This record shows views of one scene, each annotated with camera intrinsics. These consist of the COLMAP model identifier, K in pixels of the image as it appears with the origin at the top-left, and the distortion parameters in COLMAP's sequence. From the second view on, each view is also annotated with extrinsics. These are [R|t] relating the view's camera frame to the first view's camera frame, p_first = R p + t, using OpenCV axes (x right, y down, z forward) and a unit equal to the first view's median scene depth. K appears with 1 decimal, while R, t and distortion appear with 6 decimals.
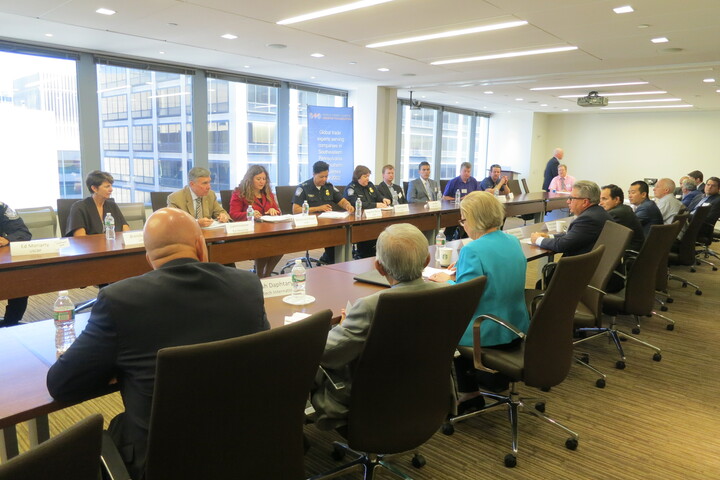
lens RADIAL K [[516.4, 0, 363.8], [0, 516.4, 236.3], [0, 0, 1]] dist [-0.036782, -0.004188]
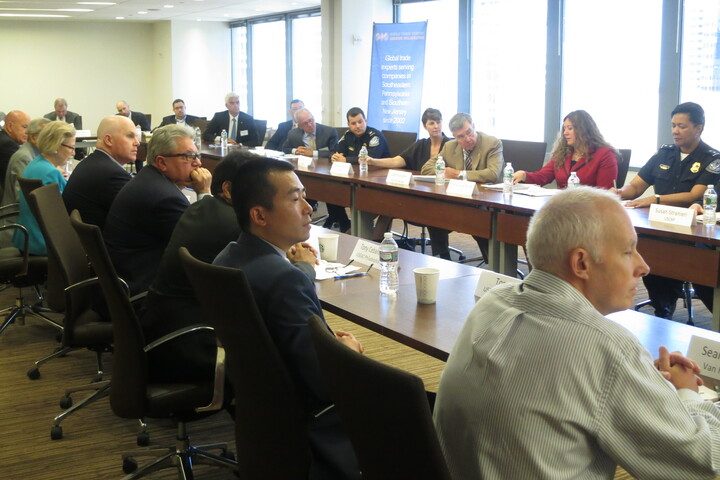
lens RADIAL K [[953.4, 0, 361.1], [0, 953.4, 240.2], [0, 0, 1]] dist [-0.203704, 0.000000]
pose [[-0.312578, 0.132572, -0.940595, 0.994055], [-0.161996, 0.968267, 0.190307, -0.161990], [0.935977, 0.211859, -0.281183, 1.124922]]
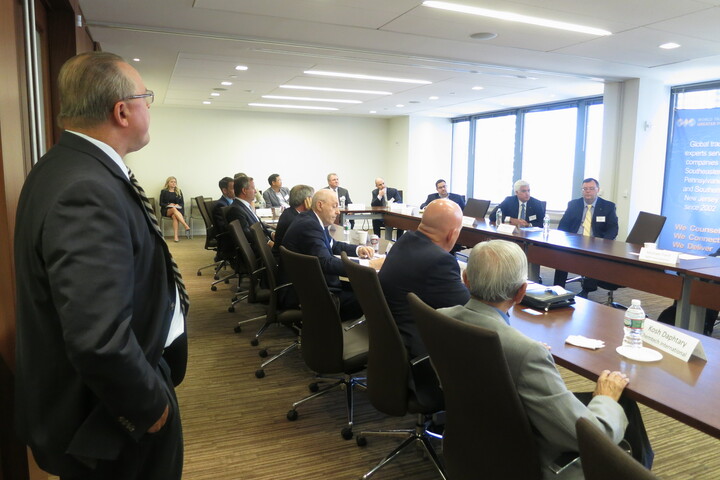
lens RADIAL K [[516.4, 0, 360.5], [0, 516.4, 239.5], [0, 0, 1]] dist [-0.036782, -0.004188]
pose [[-0.434710, 0.100225, -0.894976, 0.633074], [-0.164456, 0.968243, 0.188310, -0.103964], [0.885427, 0.229044, -0.404422, 0.728201]]
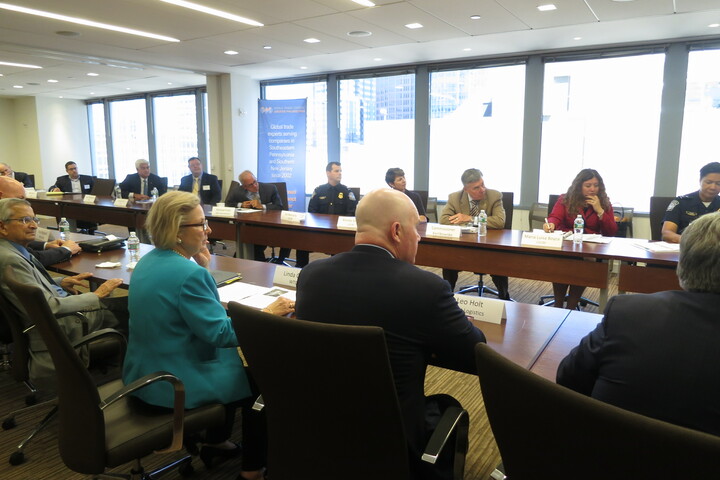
lens RADIAL K [[516.4, 0, 361.4], [0, 516.4, 238.3], [0, 0, 1]] dist [-0.036782, -0.004188]
pose [[0.152973, 0.150382, -0.976721, 0.733254], [-0.150525, 0.980367, 0.127368, -0.117794], [0.976699, 0.127538, 0.172606, 0.823188]]
